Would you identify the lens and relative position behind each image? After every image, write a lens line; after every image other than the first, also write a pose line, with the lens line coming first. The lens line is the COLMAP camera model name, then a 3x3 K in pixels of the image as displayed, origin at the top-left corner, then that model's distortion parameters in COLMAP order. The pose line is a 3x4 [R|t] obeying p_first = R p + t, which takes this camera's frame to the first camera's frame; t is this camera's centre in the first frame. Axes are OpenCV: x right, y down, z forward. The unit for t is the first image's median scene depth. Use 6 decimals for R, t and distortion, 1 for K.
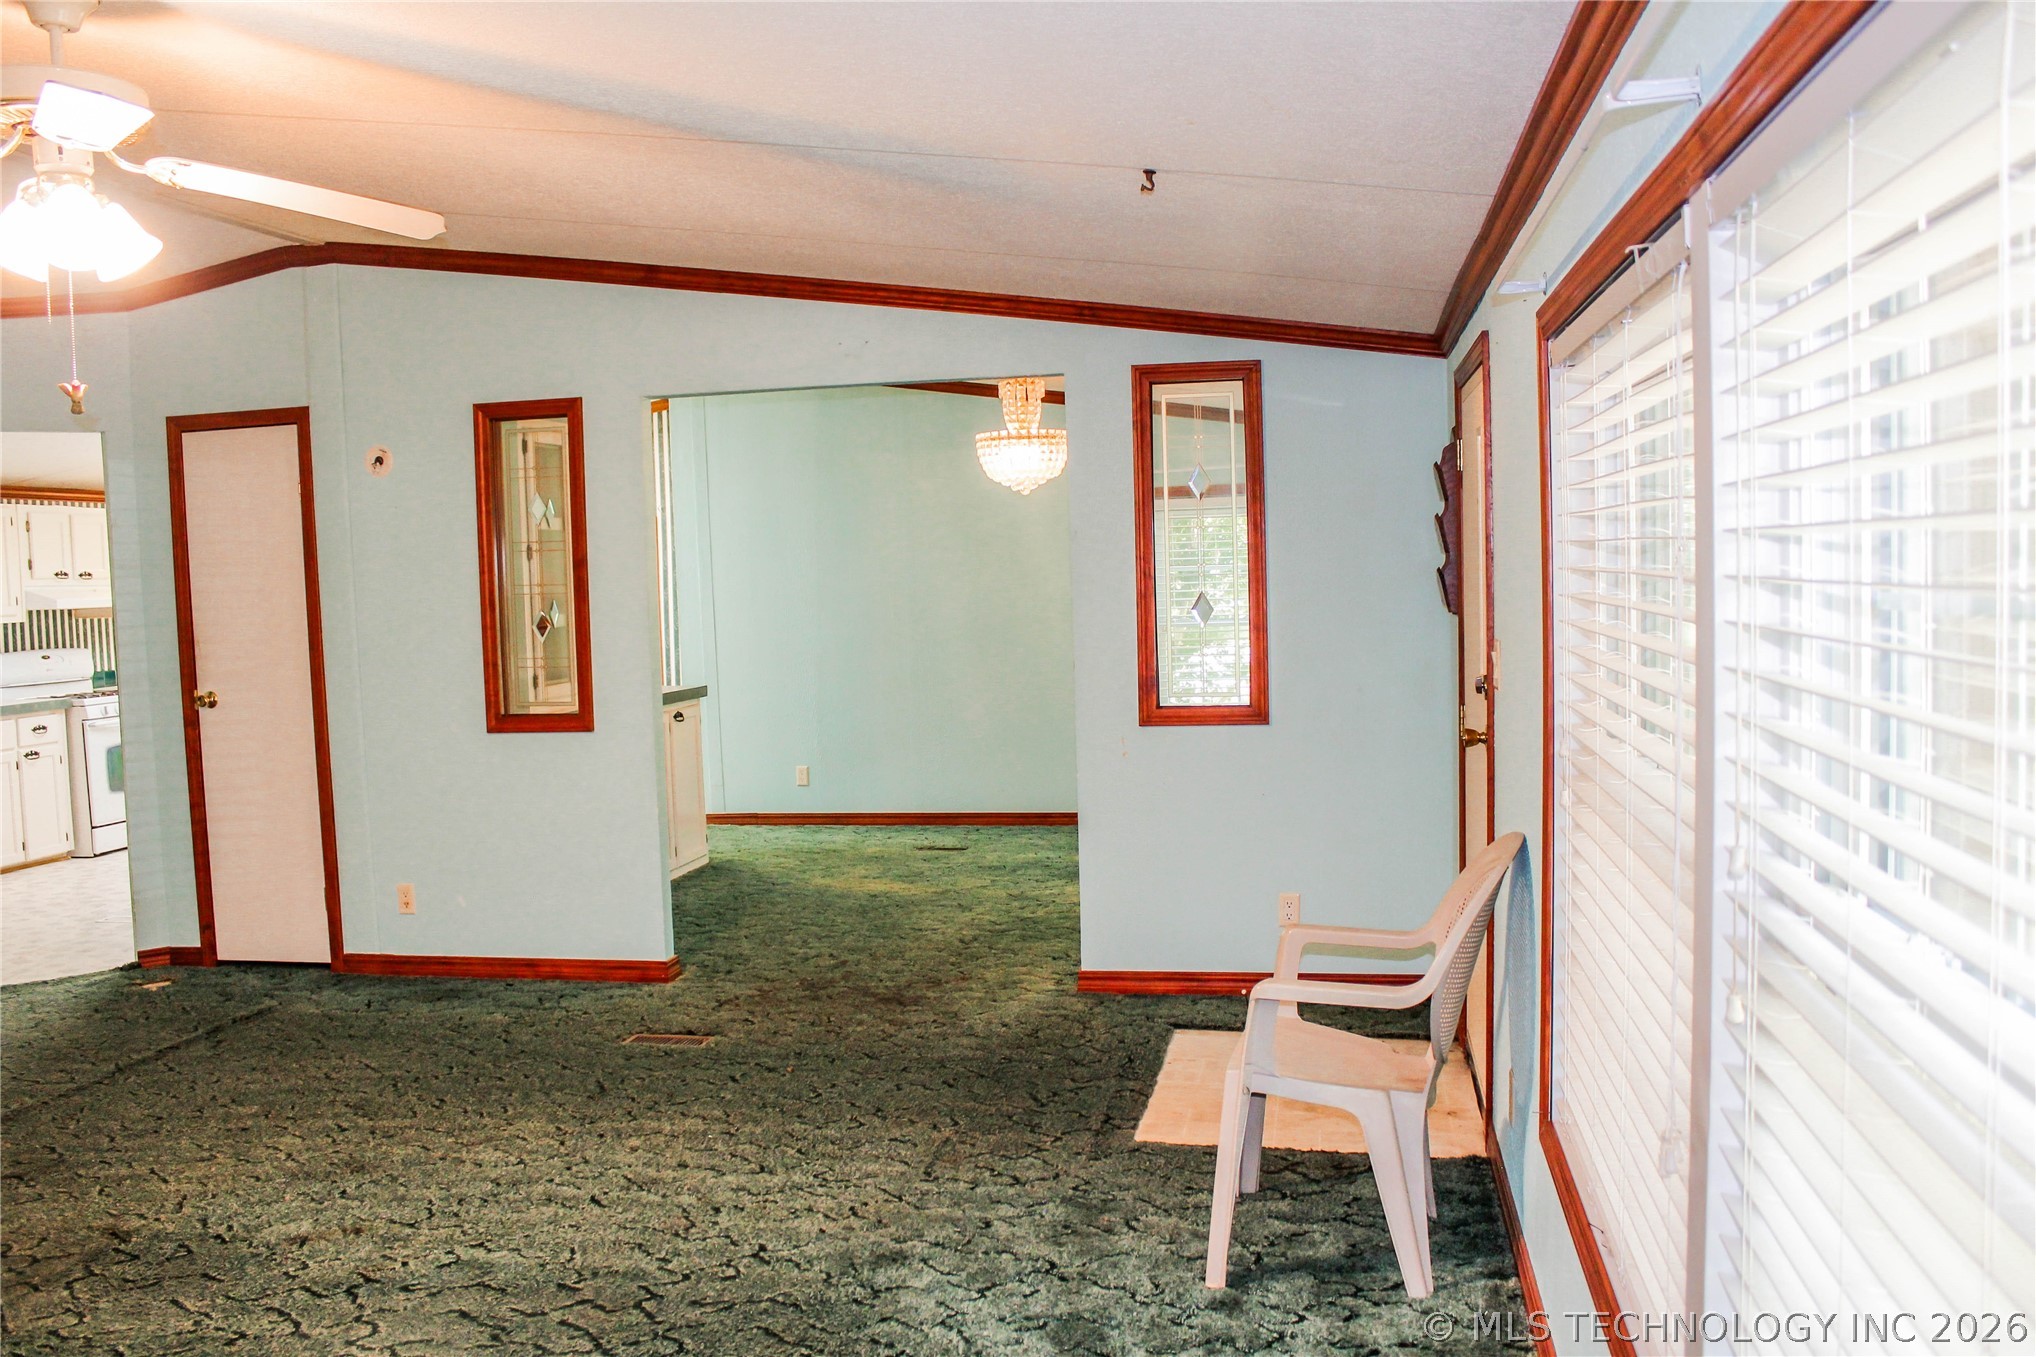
lens RADIAL K [[1703.4, 0, 998.5], [0, 1703.4, 688.6], [0, 0, 1]] dist [-0.162927, 0.143689]
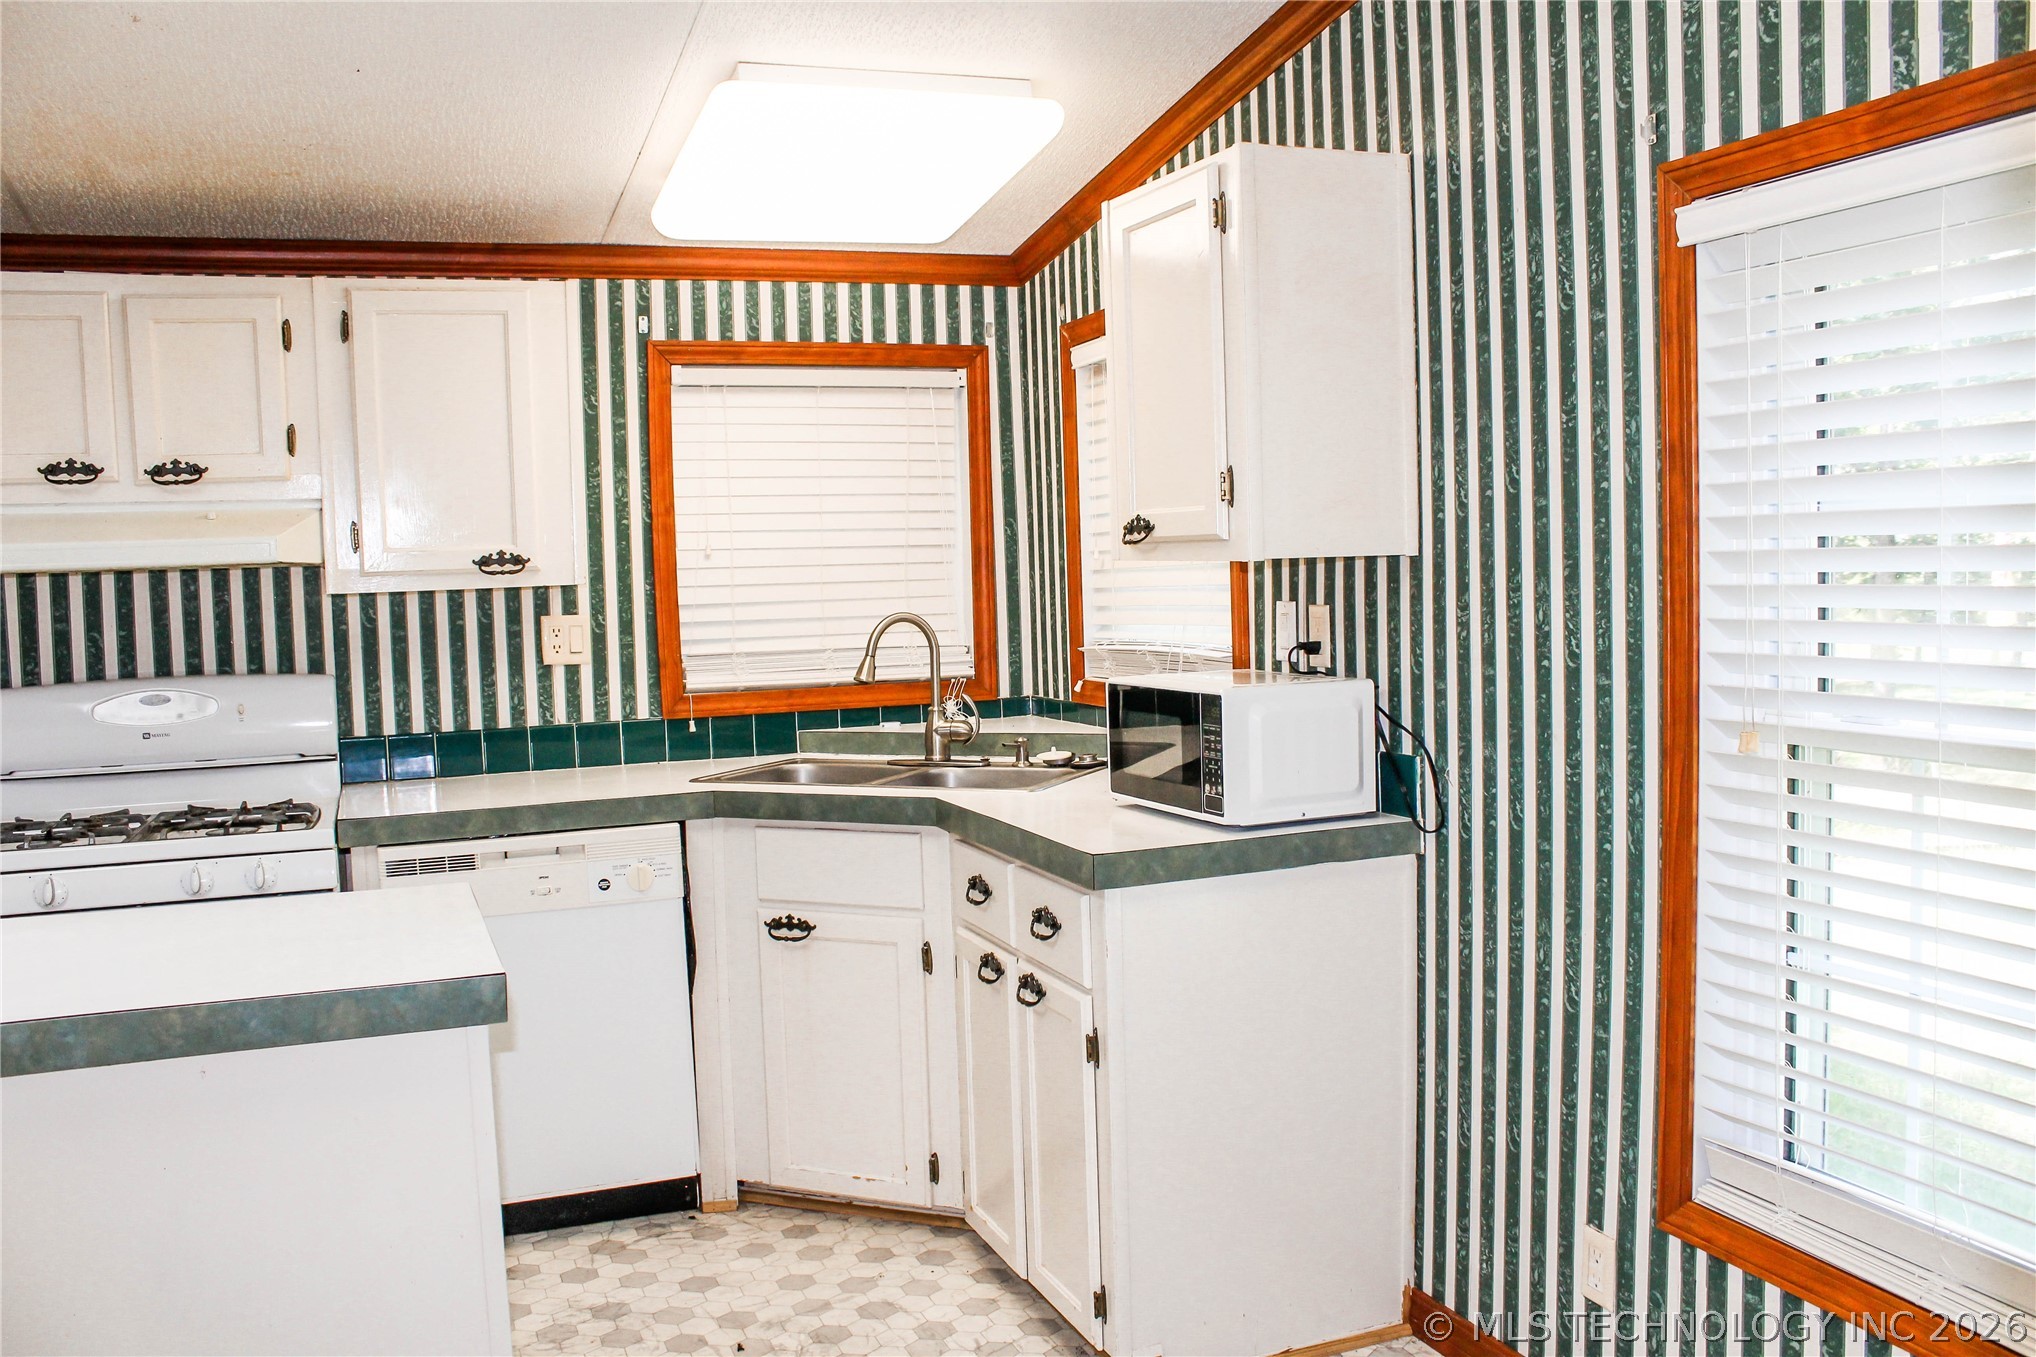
lens RADIAL K [[1703.4, 0, 1012.5], [0, 1703.4, 686.2], [0, 0, 1]] dist [-0.162927, 0.143689]
pose [[0.537537, 0.079398, -0.839494, -0.337134], [-0.046907, 0.996831, 0.064244, -0.110109], [0.841935, 0.004845, 0.539558, 1.924335]]
